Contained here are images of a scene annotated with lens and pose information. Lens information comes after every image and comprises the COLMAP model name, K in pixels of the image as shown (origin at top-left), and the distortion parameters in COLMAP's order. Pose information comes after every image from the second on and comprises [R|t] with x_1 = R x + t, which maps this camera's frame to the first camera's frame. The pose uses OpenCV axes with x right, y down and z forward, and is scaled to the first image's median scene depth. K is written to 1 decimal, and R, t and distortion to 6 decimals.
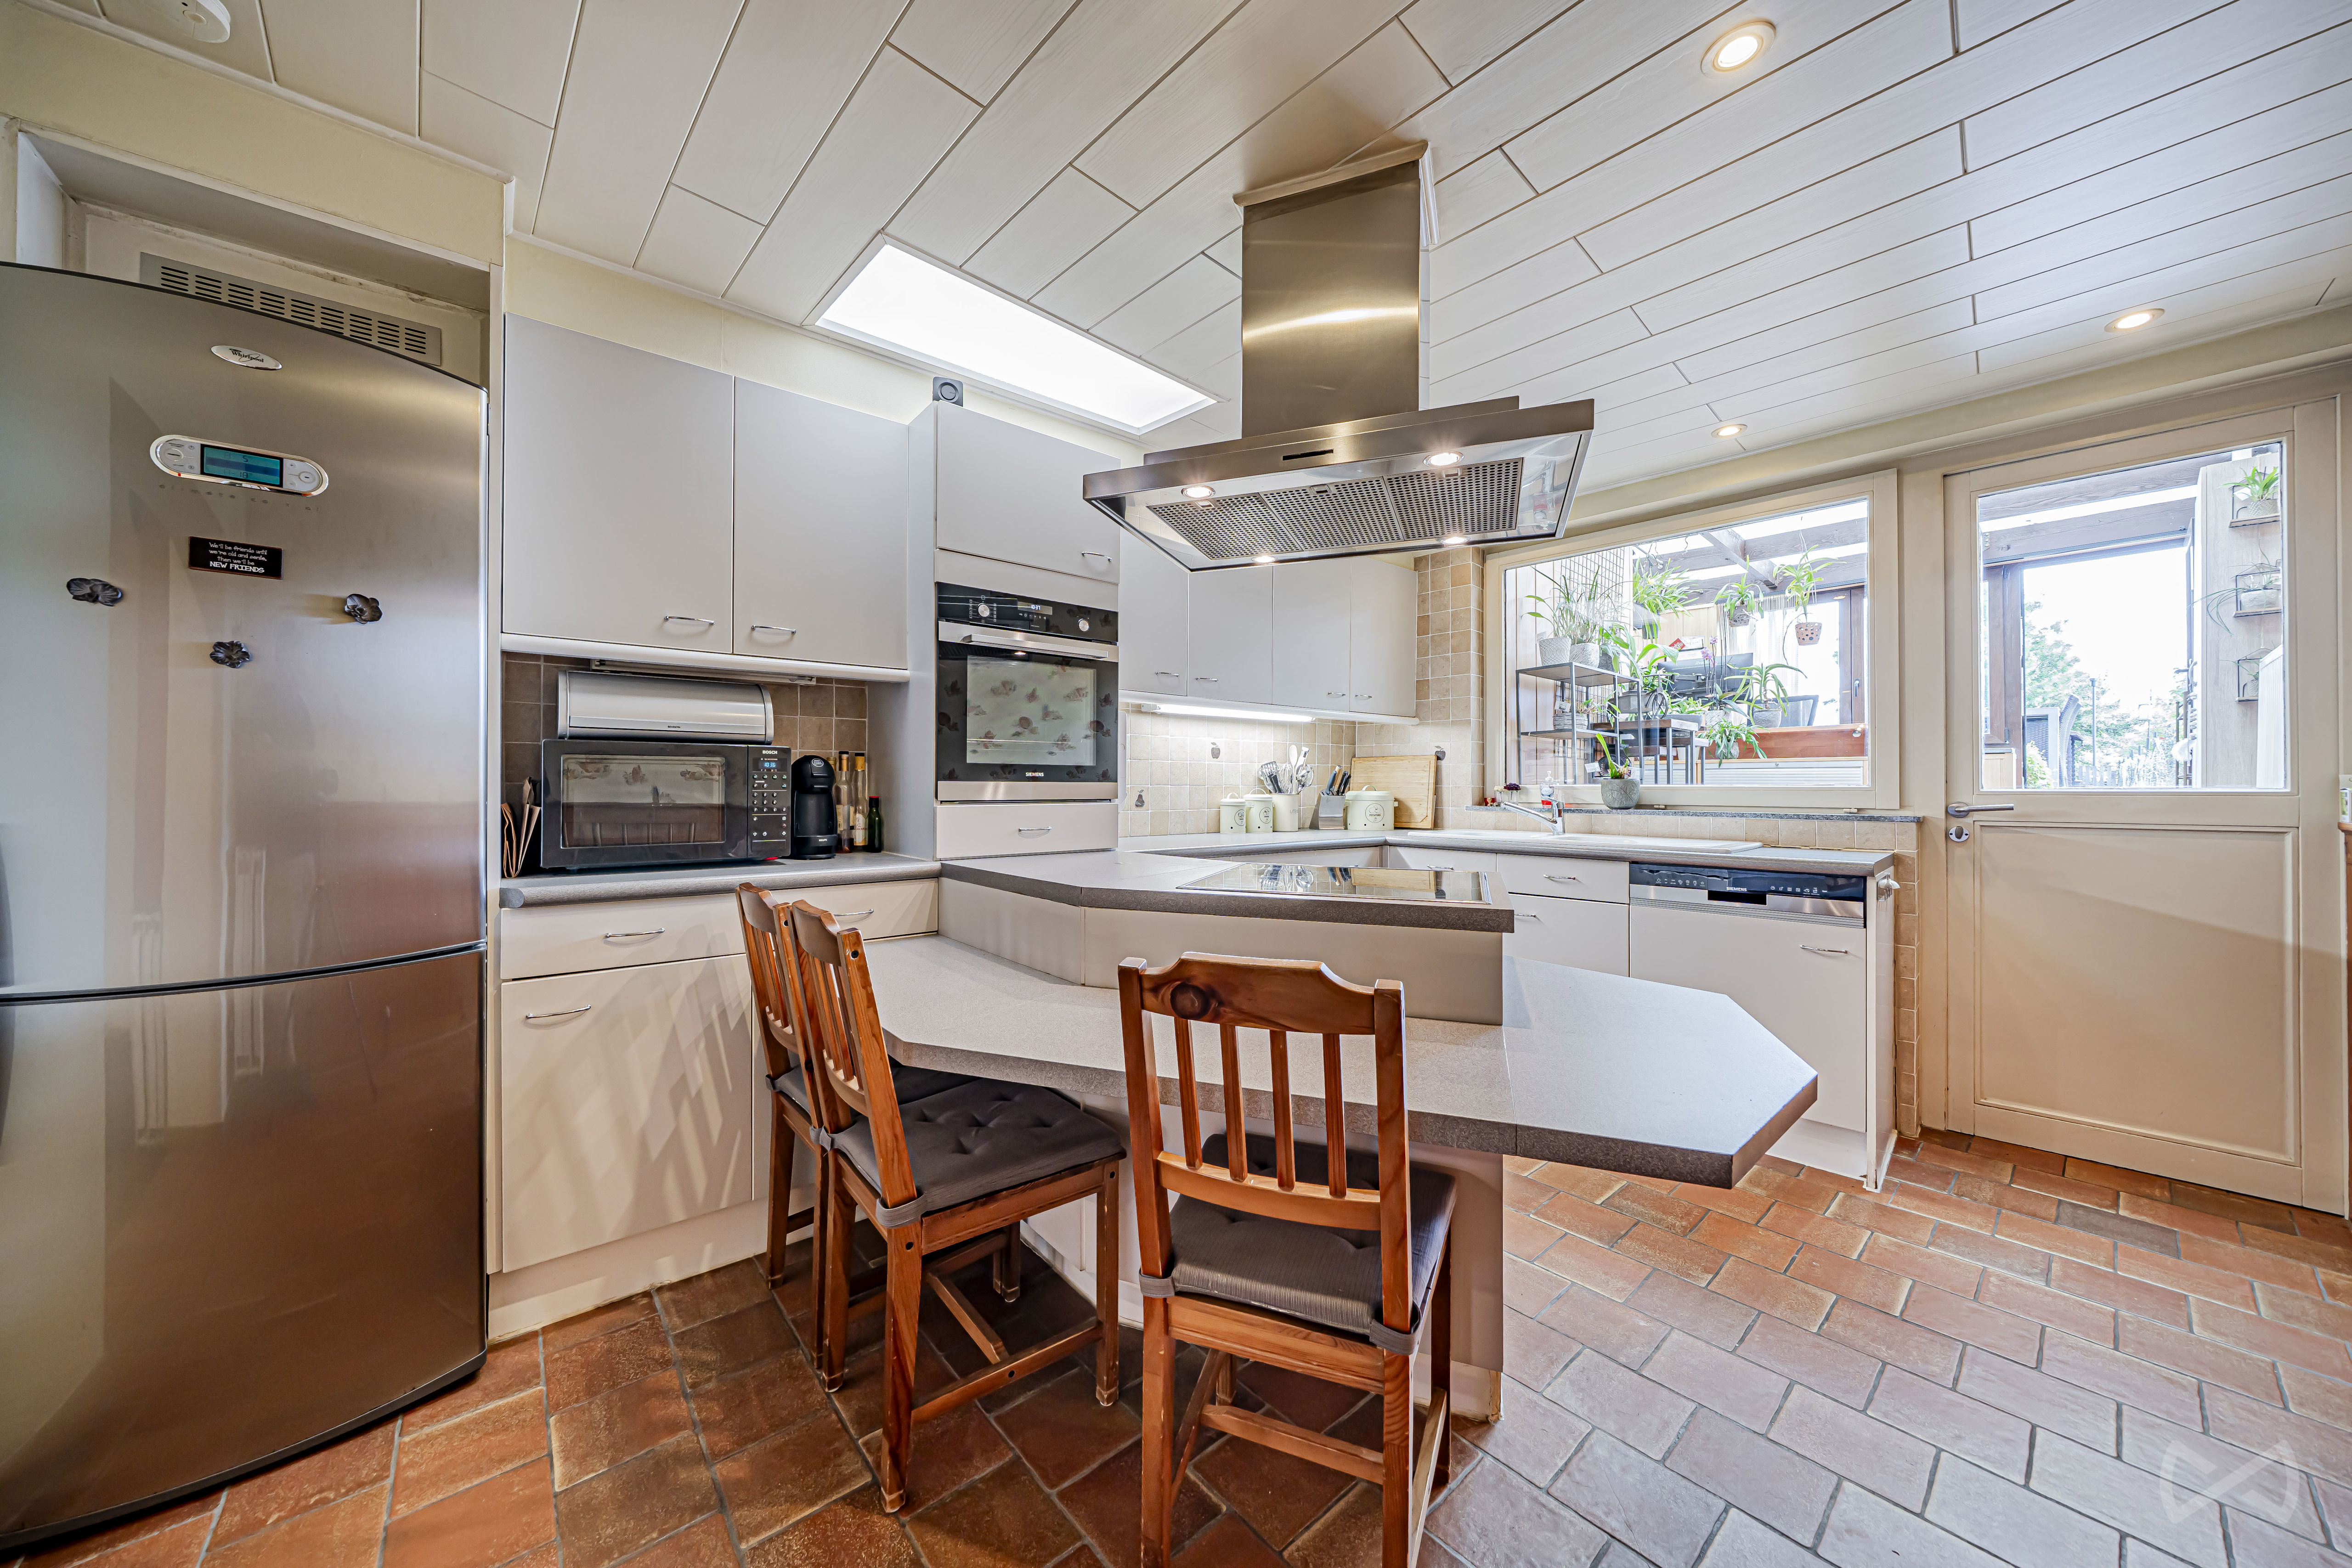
lens RADIAL K [[816.5, 0, 1176.0], [0, 816.5, 784.0], [0, 0, 1]] dist [0.006243, -0.000206]
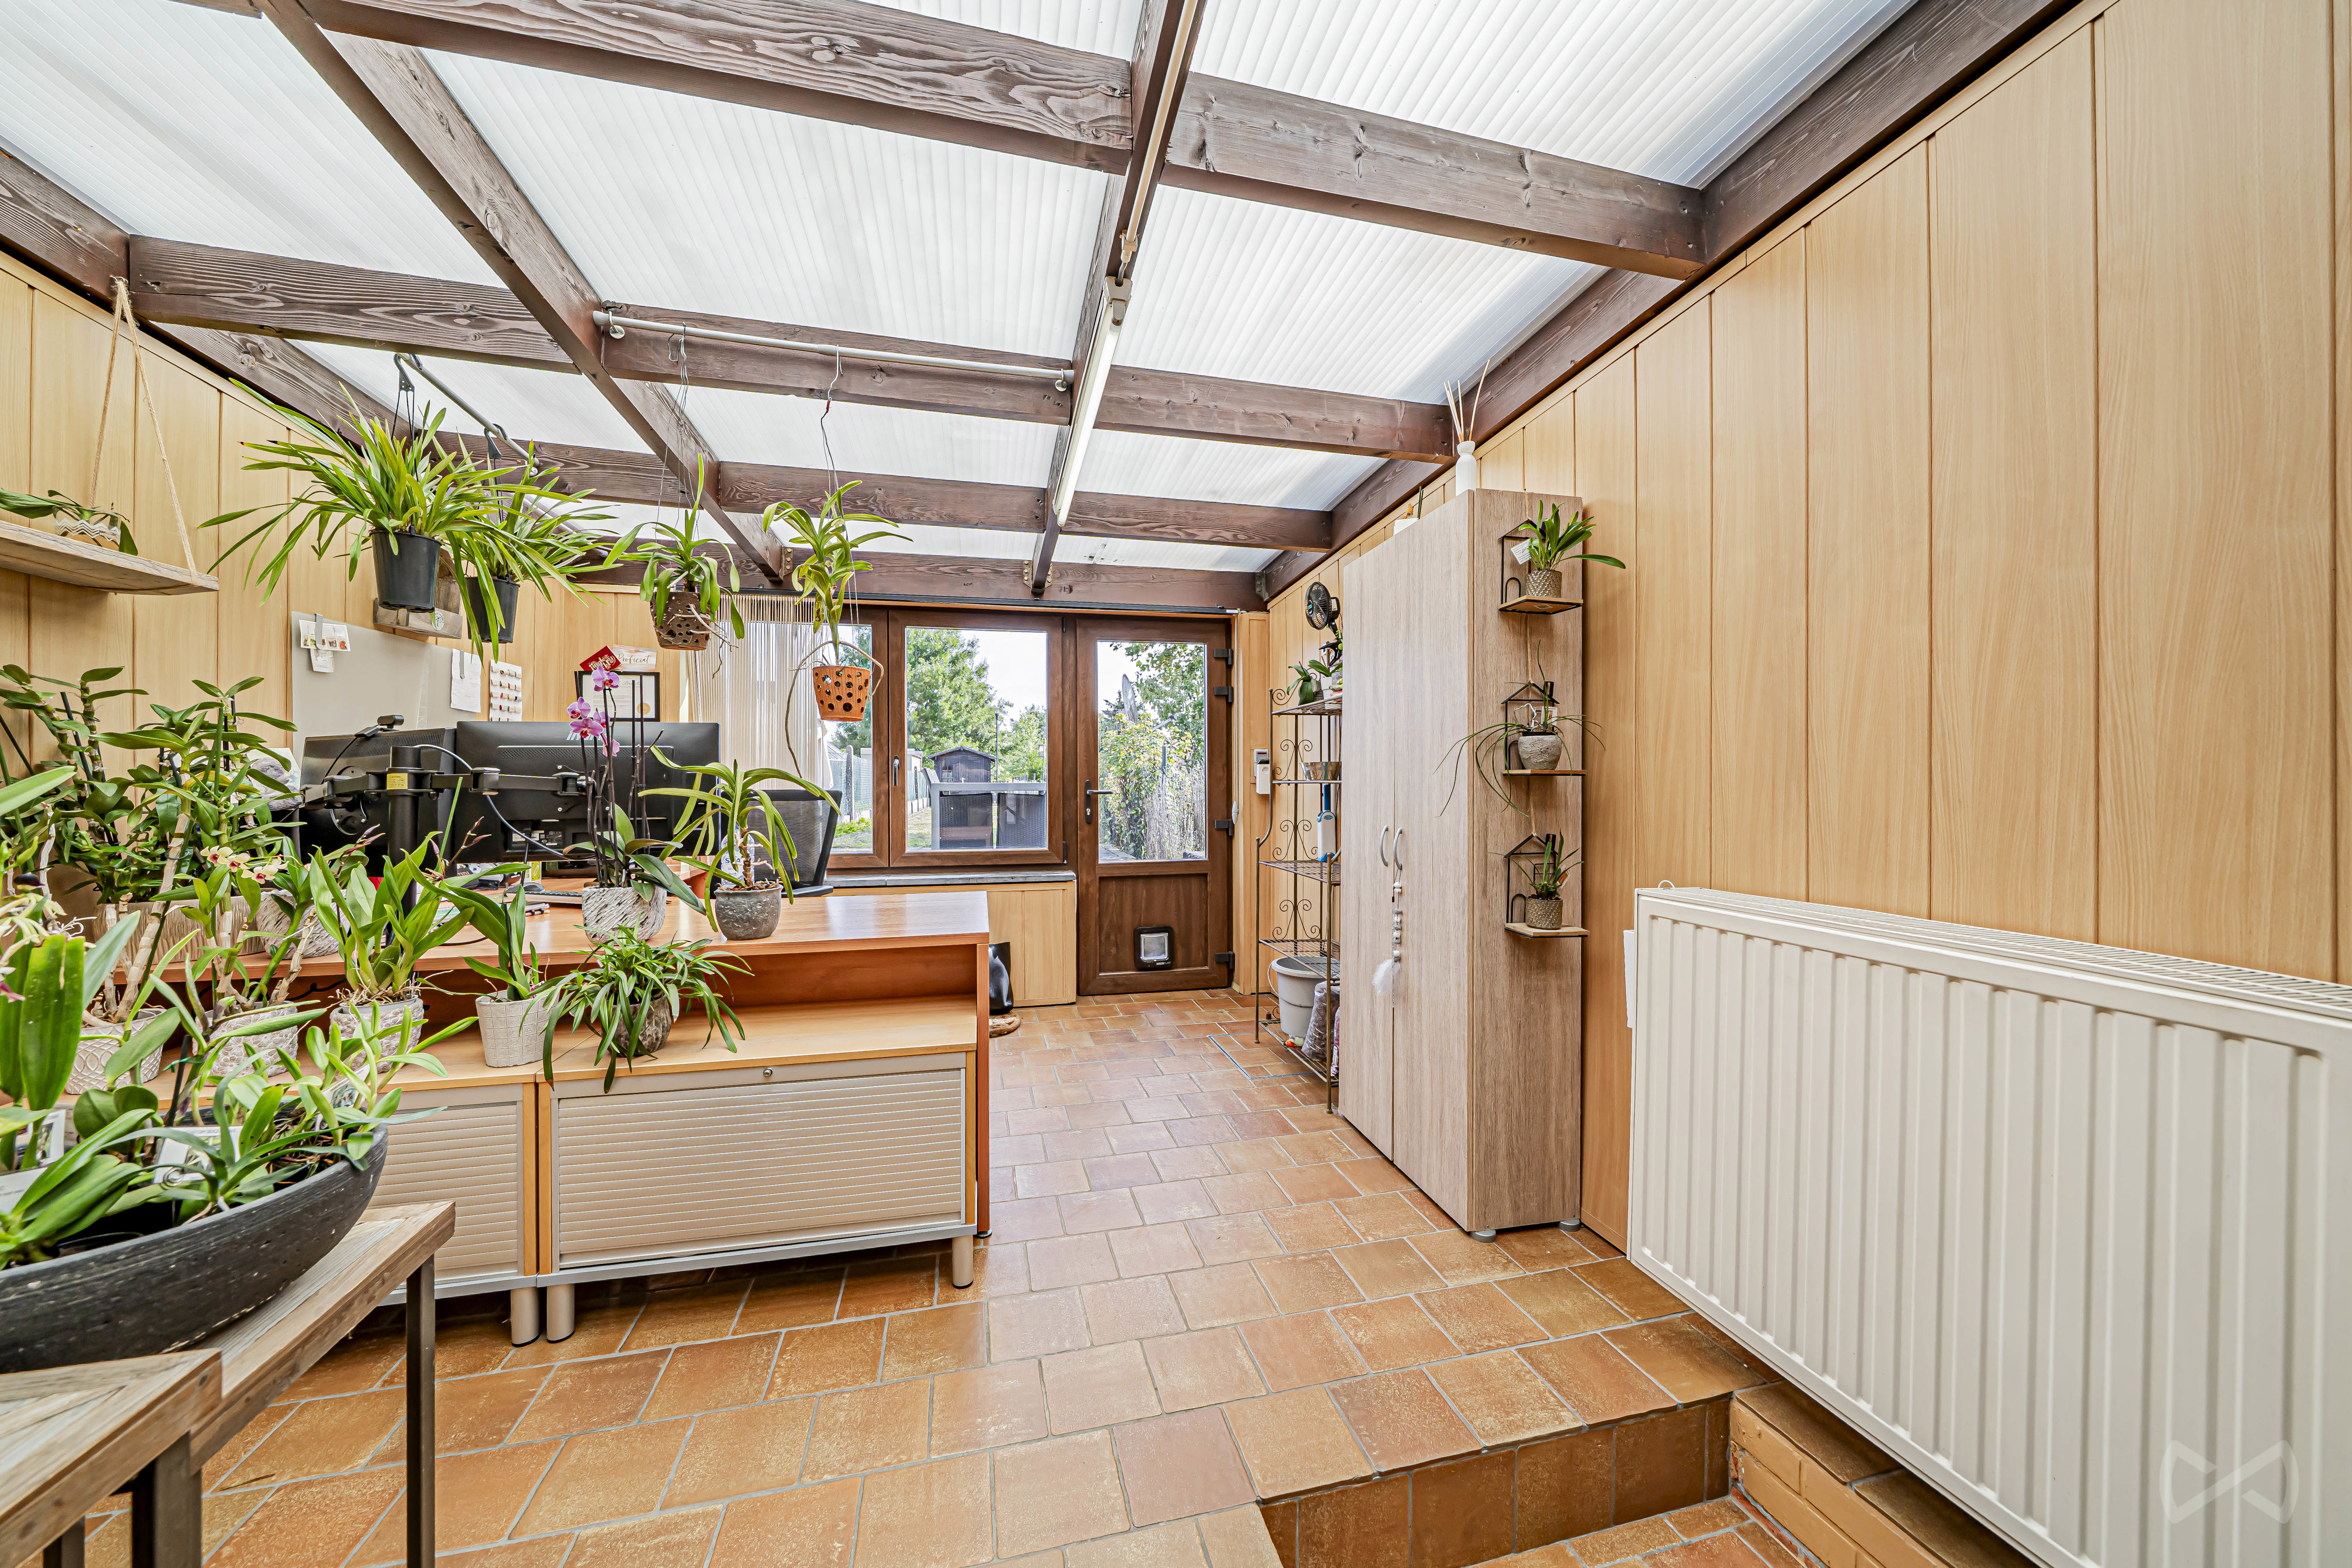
lens RADIAL K [[816.5, 0, 1176.0], [0, 816.5, 784.0], [0, 0, 1]] dist [0.006243, -0.000206]
pose [[0.486140, -0.008850, 0.873836, 0.373424], [0.000371, 0.999951, 0.009922, -0.107585], [-0.873881, -0.004499, 0.486120, 0.493057]]
